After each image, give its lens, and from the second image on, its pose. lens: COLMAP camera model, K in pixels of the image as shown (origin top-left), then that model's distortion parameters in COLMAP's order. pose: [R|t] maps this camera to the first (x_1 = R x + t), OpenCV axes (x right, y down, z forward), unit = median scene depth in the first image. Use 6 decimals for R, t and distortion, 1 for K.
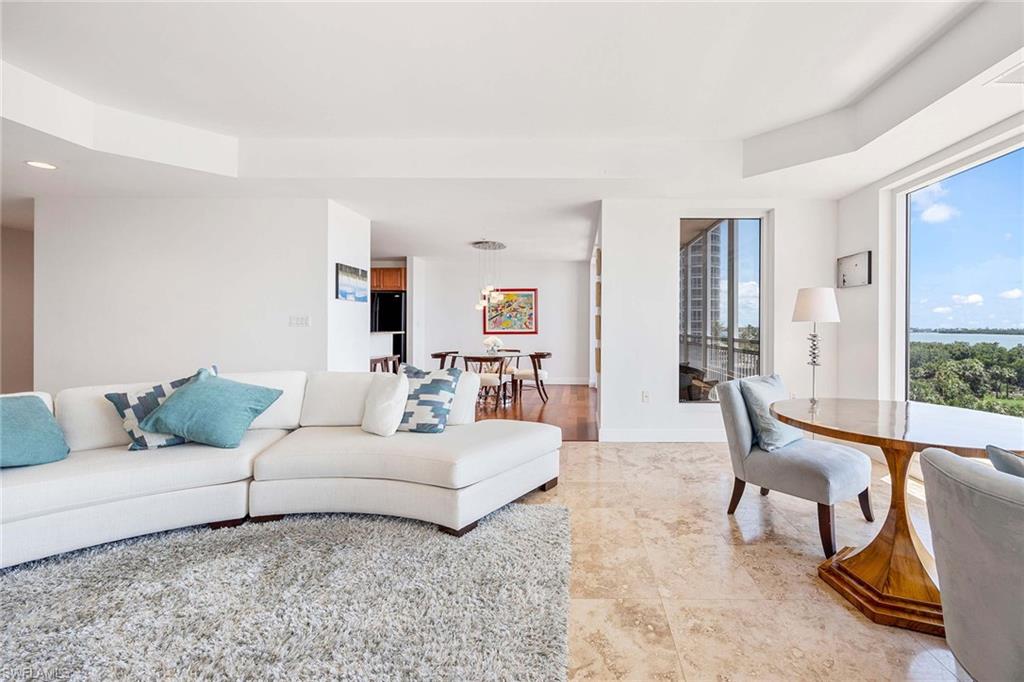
lens RADIAL K [[418.5, 0, 571.5], [0, 418.5, 328.0], [0, 0, 1]] dist [-0.004802, 0.000148]
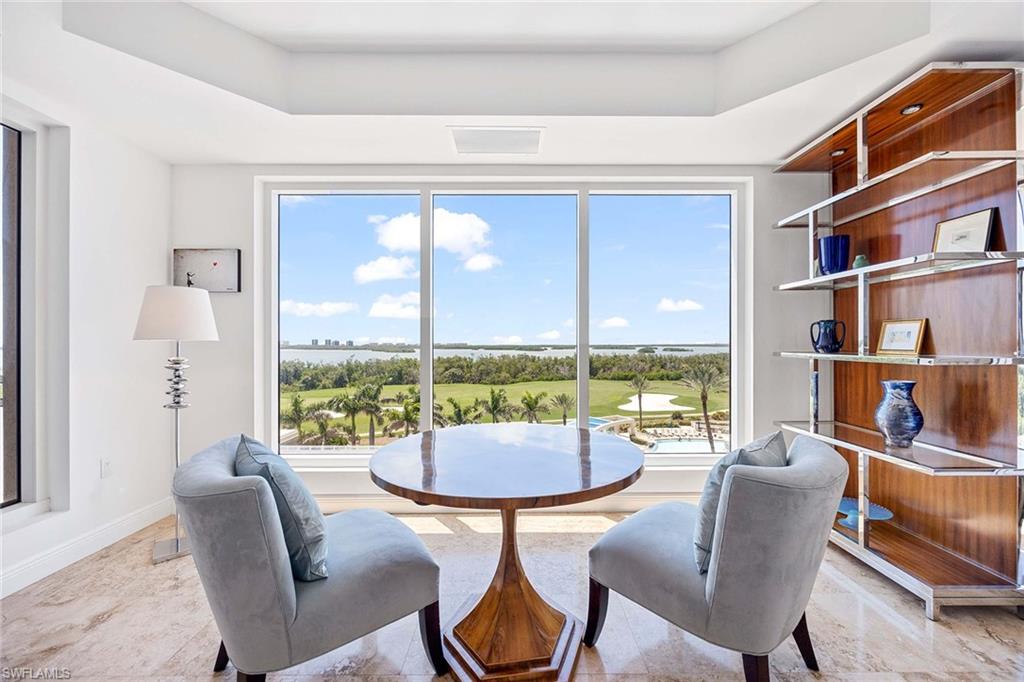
lens RADIAL K [[392.3, 0, 518.5], [0, 392.3, 344.1], [0, 0, 1]] dist [-0.006680, 0.001059]
pose [[-0.017141, -0.005981, 0.999835, -0.037632], [0.005484, 0.999967, 0.006076, -0.010470], [-0.999838, 0.005587, -0.017107, 0.605804]]
